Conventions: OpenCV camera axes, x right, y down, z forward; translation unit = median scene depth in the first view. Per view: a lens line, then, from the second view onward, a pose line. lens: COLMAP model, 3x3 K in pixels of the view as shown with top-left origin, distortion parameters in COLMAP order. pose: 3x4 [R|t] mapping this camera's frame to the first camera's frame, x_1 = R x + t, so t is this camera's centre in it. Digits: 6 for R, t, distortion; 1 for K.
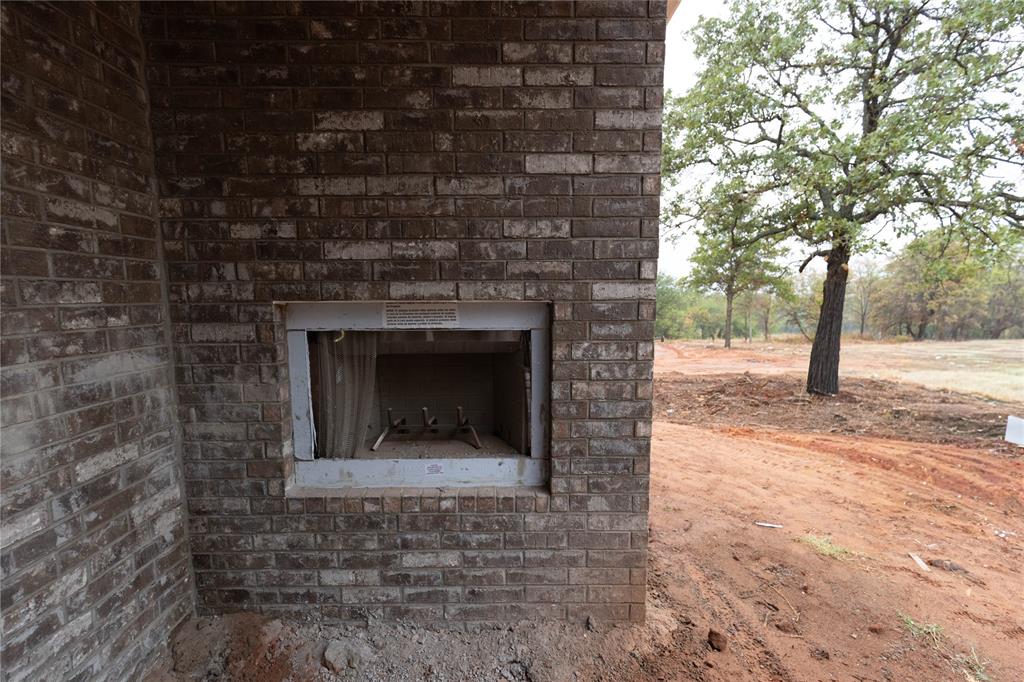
lens RADIAL K [[483.3, 0, 510.2], [0, 483.3, 351.2], [0, 0, 1]] dist [0.015270, -0.000613]
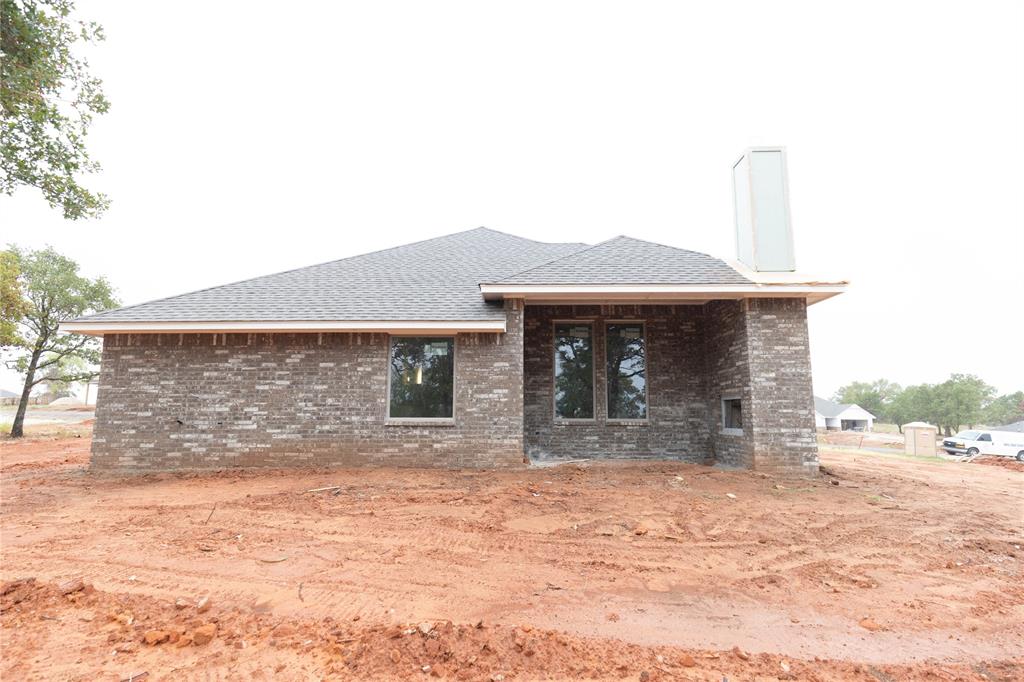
lens RADIAL K [[483.3, 0, 510.2], [0, 483.3, 351.2], [0, 0, 1]] dist [0.015270, -0.000613]
pose [[-0.033866, -0.129411, -0.991013, 4.857429], [-0.128640, 0.983898, -0.124086, 0.378409], [0.991113, 0.123282, -0.049968, -1.008777]]
